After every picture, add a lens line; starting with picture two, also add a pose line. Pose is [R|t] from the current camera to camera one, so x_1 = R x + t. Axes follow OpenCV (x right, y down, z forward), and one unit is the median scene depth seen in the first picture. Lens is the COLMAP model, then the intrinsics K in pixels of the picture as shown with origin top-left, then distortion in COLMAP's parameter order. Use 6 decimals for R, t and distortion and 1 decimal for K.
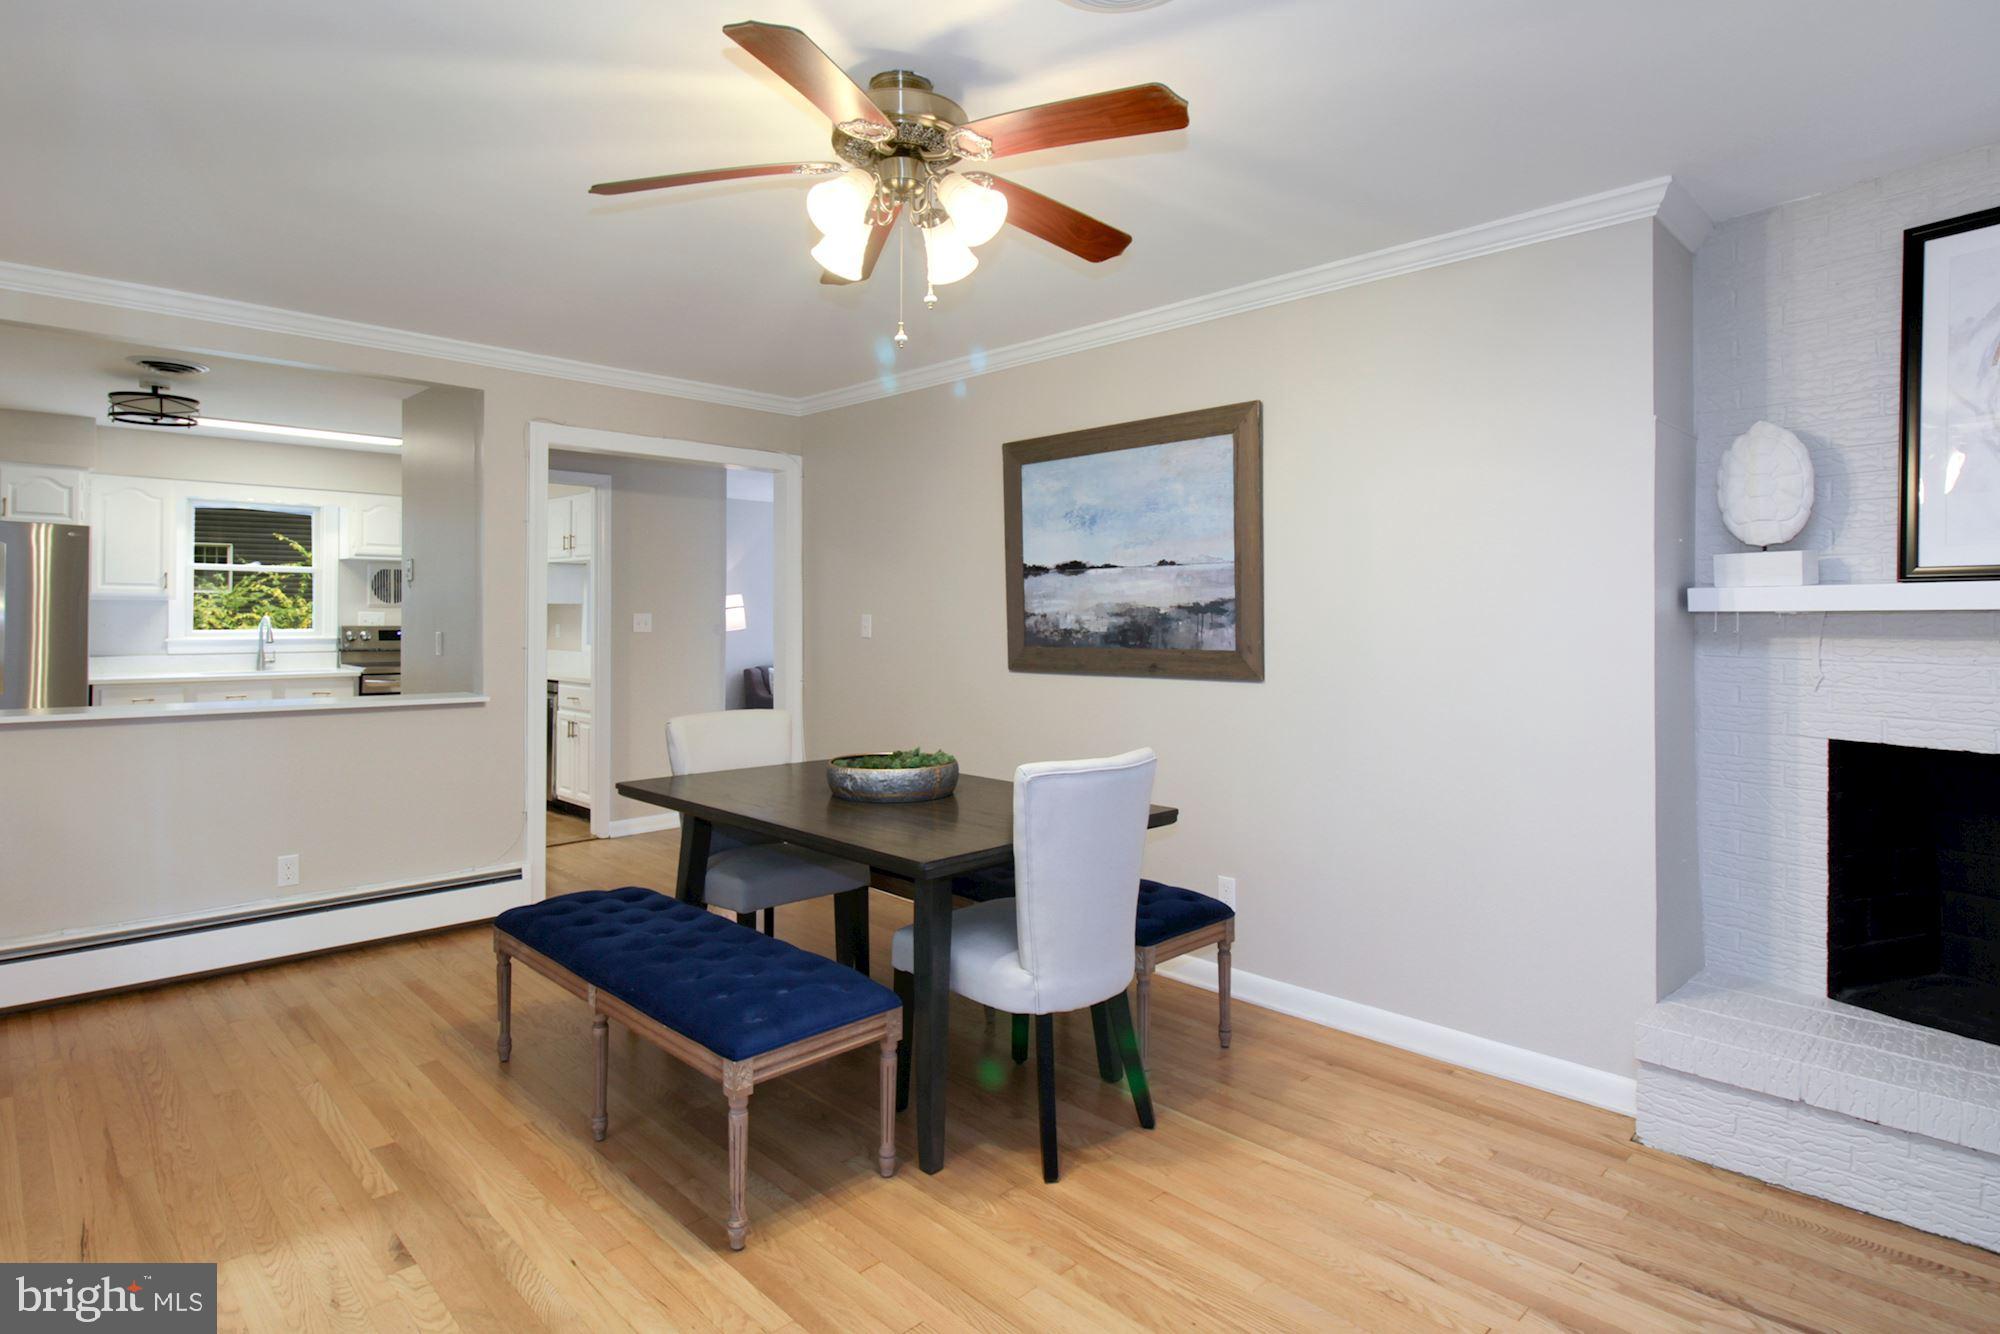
lens RADIAL K [[1046.8, 0, 988.3], [0, 1046.8, 647.6], [0, 0, 1]] dist [0.002851, 0.001917]
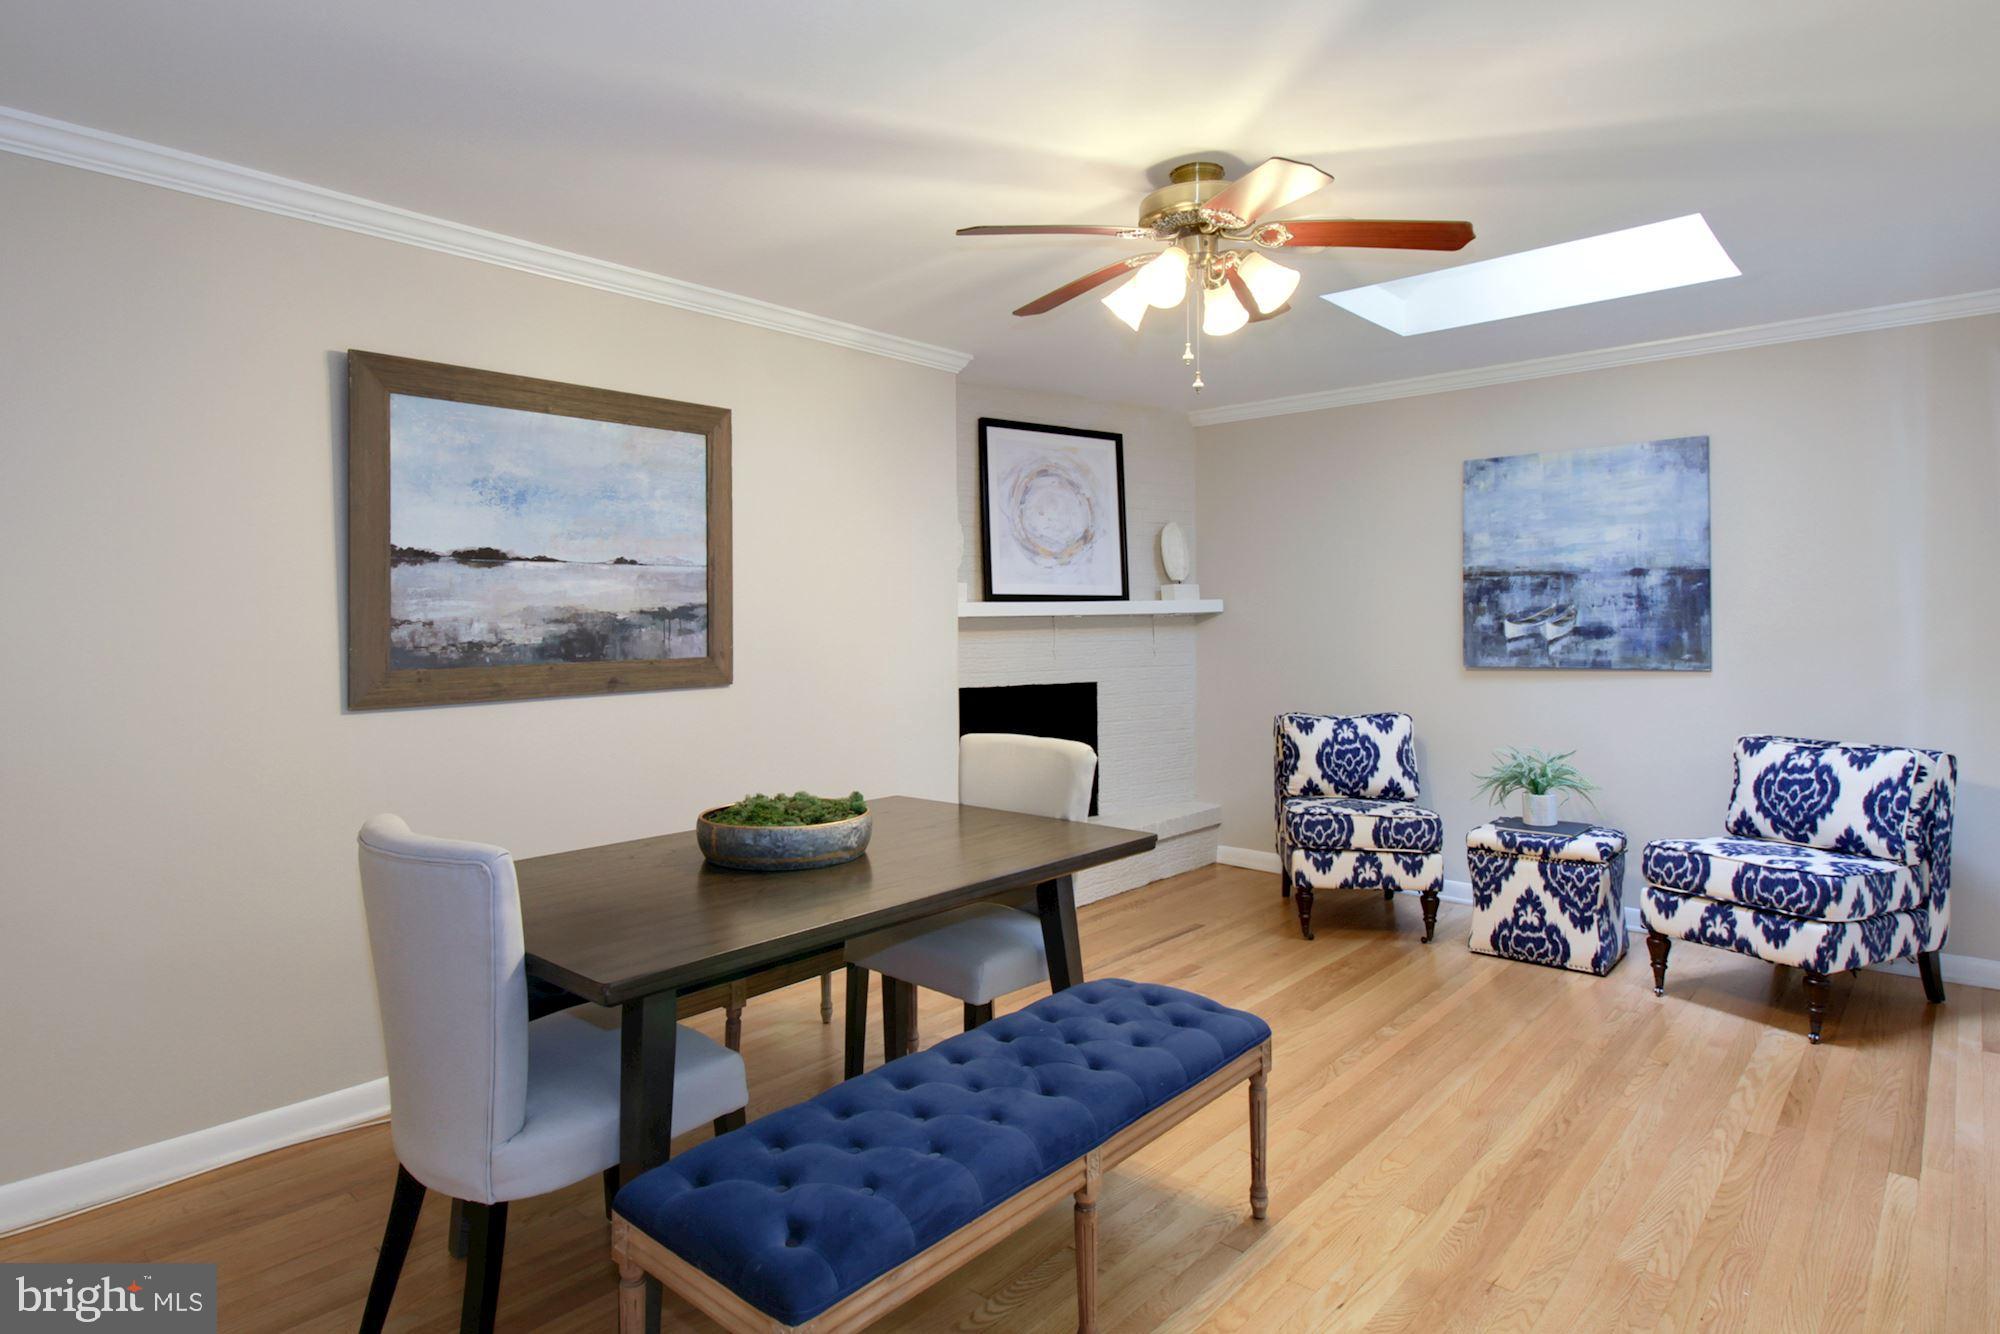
lens RADIAL K [[1087.9, 0, 977.2], [0, 1087.9, 629.3], [0, 0, 1]] dist [0.000420, -0.000036]
pose [[-0.060477, -0.018381, 0.998000, -0.748377], [0.028679, 0.999386, 0.020144, -0.034154], [-0.997757, 0.029840, -0.059913, 0.761843]]
